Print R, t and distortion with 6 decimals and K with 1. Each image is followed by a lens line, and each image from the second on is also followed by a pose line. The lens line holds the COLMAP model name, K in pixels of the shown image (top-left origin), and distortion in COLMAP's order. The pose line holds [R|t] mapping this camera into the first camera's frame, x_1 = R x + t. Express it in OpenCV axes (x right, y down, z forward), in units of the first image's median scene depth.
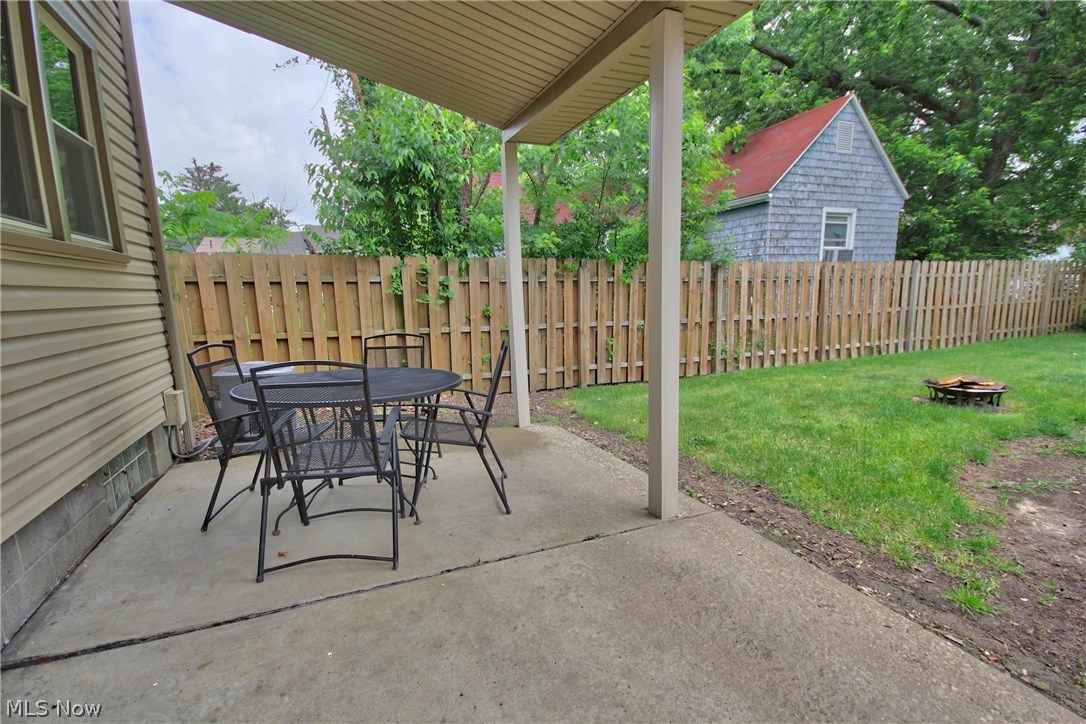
lens RADIAL K [[496.4, 0, 542.0], [0, 496.4, 361.3], [0, 0, 1]] dist [-0.004794, -0.000063]
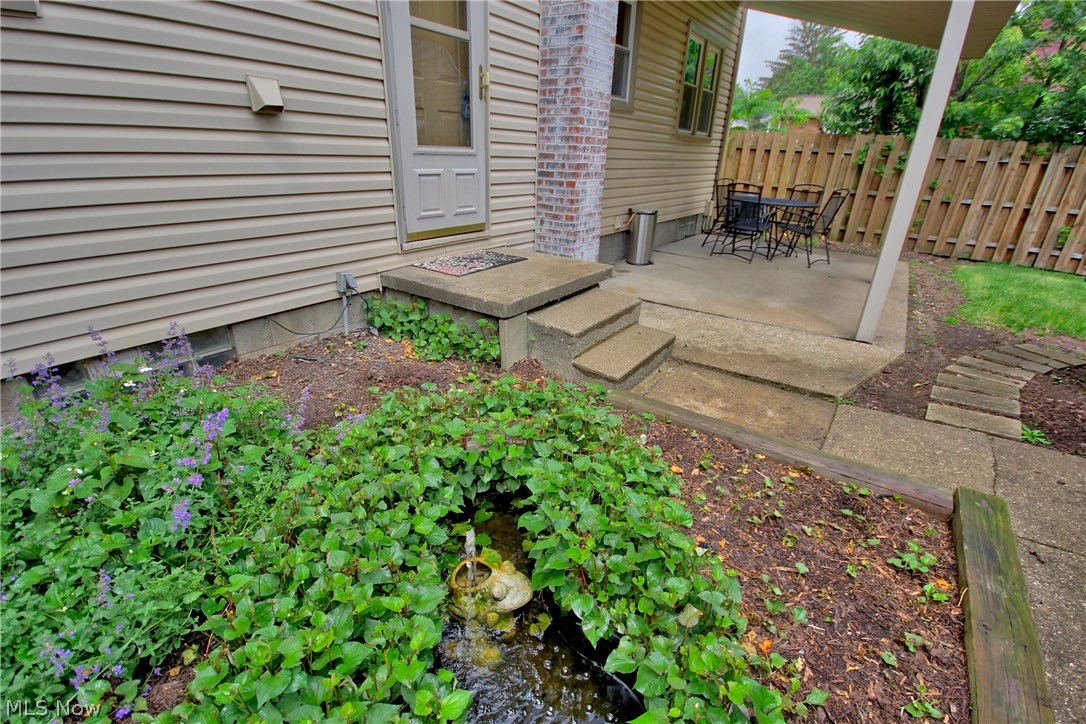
lens RADIAL K [[496.4, 0, 543.6], [0, 496.4, 365.7], [0, 0, 1]] dist [-0.004794, -0.000063]
pose [[0.525455, 0.389960, -0.756194, 0.534370], [-0.169779, 0.918963, 0.355923, 0.047573], [0.833710, -0.058635, 0.549081, -0.582423]]
